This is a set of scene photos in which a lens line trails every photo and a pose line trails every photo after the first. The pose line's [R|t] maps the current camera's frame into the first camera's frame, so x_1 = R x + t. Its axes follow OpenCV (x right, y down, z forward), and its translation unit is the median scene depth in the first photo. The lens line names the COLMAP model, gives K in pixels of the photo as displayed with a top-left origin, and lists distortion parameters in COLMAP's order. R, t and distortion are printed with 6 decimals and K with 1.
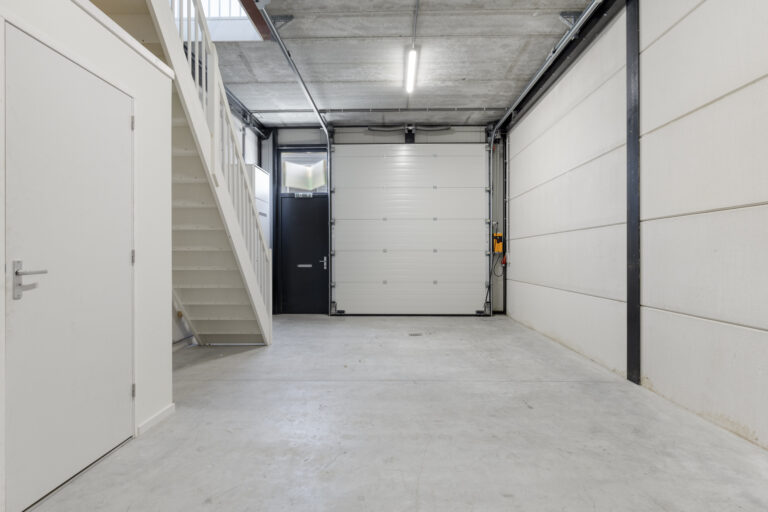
lens RADIAL K [[411.3, 0, 384.3], [0, 411.3, 255.6], [0, 0, 1]] dist [0.004932, -0.000991]
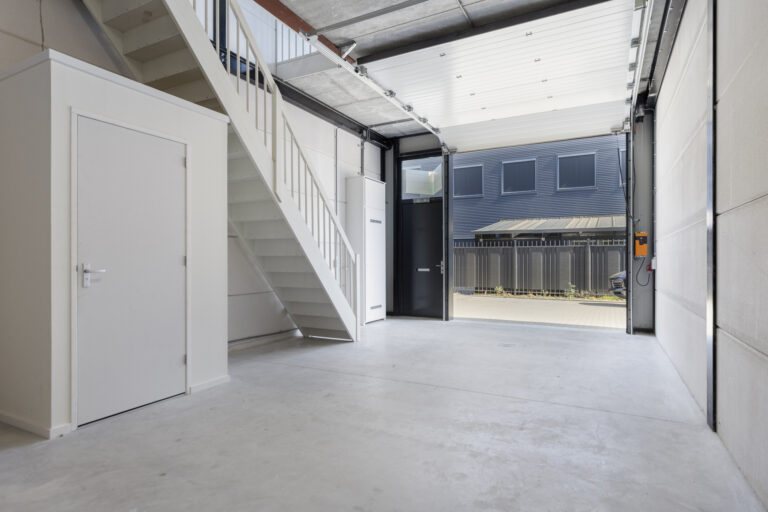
lens RADIAL K [[411.3, 0, 344.8], [0, 411.3, 262.4], [0, 0, 1]] dist [0.004932, -0.000991]
pose [[0.893570, 0.003328, -0.448912, 0.111920], [-0.000078, 0.999974, 0.007258, -0.001033], [0.448924, -0.006451, 0.893547, 0.004364]]
